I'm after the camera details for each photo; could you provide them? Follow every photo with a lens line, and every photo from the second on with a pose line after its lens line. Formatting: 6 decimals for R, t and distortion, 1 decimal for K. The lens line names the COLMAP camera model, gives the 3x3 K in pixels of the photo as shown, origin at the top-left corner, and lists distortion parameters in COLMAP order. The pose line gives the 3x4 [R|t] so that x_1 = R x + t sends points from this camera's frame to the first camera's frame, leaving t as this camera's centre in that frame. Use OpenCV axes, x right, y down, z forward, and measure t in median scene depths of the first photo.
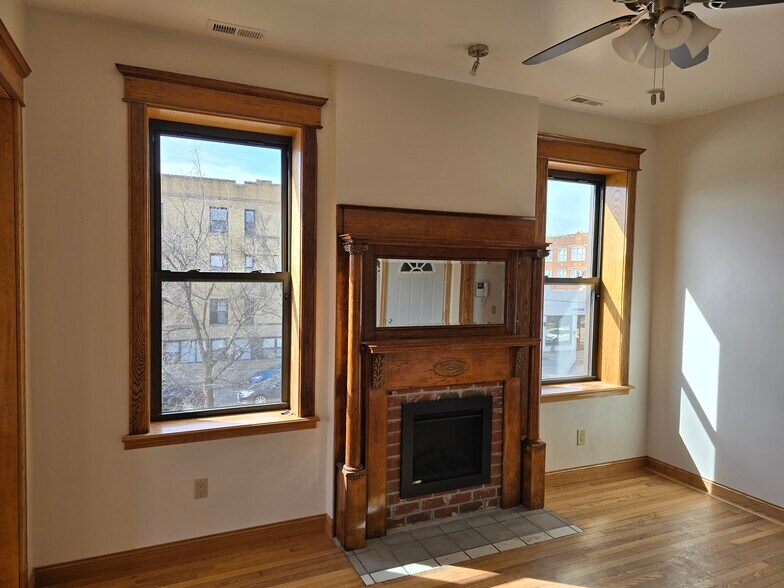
lens RADIAL K [[526.0, 0, 405.7], [0, 526.0, 289.4], [0, 0, 1]] dist [0.052671, -0.013160]
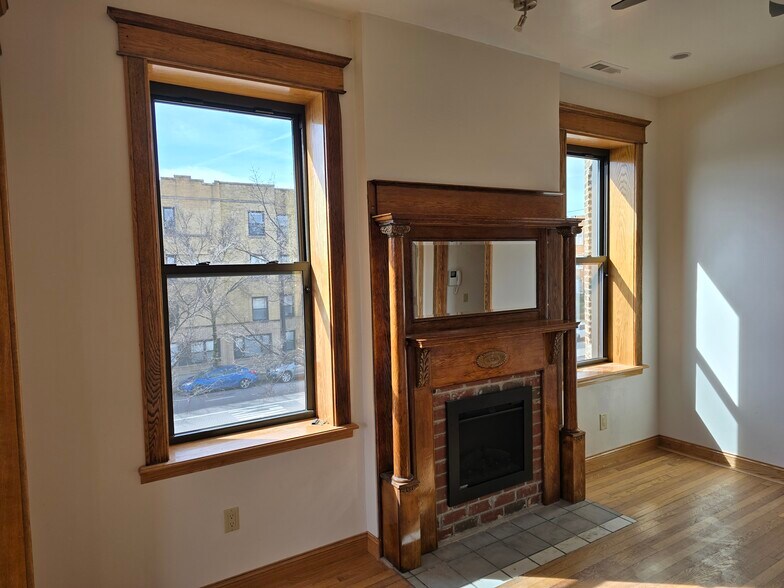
lens RADIAL K [[526.0, 0, 391.8], [0, 526.0, 291.7], [0, 0, 1]] dist [0.052671, -0.013160]
pose [[0.990006, -0.051224, 0.131390, -0.202019], [0.049542, 0.998643, 0.016040, 0.009597], [-0.132034, -0.009370, 0.991201, 0.118249]]
